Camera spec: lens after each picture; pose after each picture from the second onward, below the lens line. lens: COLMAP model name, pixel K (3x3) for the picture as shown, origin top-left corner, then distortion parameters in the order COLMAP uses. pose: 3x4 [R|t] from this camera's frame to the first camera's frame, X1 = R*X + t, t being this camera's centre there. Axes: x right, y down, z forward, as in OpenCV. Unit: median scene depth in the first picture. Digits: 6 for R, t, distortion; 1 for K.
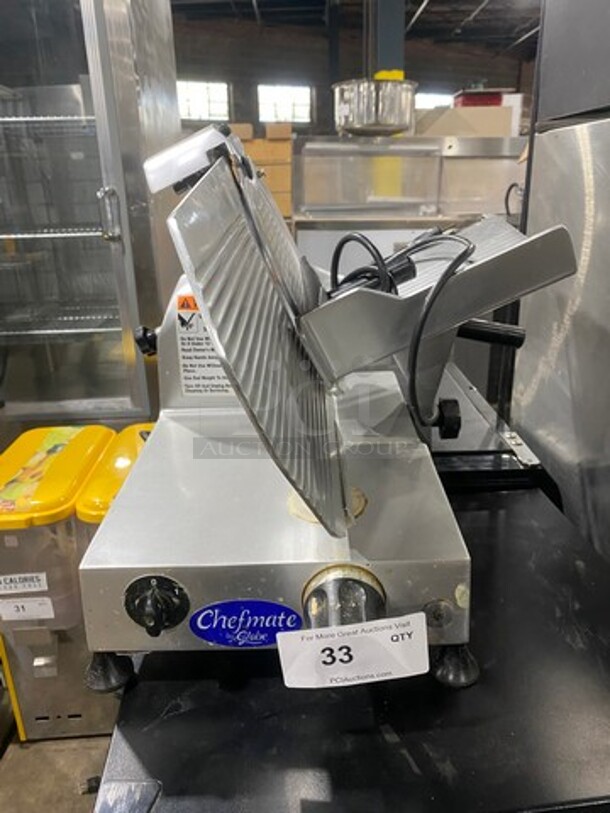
lens RADIAL K [[628.8, 0, 314.6], [0, 628.8, 383.5], [0, 0, 1]] dist [0.001960, -0.003146]
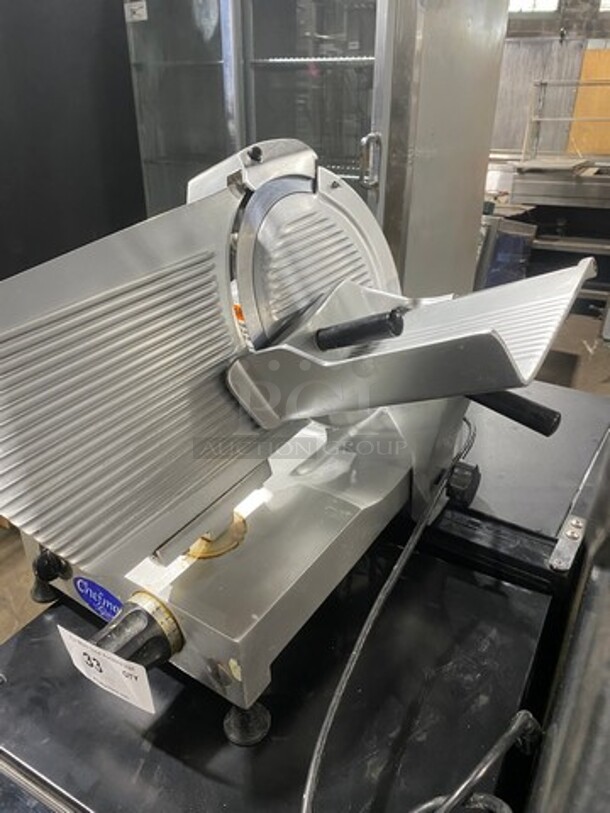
lens RADIAL K [[628.8, 0, 301.7], [0, 628.8, 406.9], [0, 0, 1]] dist [0.001960, -0.003146]
pose [[0.817483, 0.284195, -0.500954, 0.717381], [-0.196704, 0.955248, 0.220927, -0.330993], [0.541322, -0.082064, 0.836801, 0.214305]]
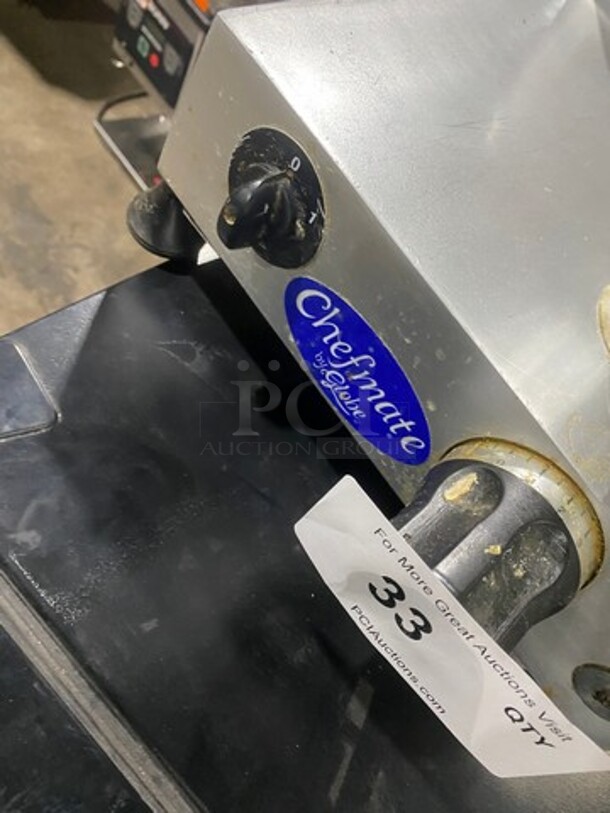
lens RADIAL K [[628.8, 0, 311.4], [0, 628.8, 414.9], [0, 0, 1]] dist [0.001960, -0.003146]
pose [[0.576533, 0.813839, -0.072637, -0.065340], [-0.650047, 0.510720, 0.562675, 0.140114], [0.495025, -0.277183, 0.823481, 0.562971]]
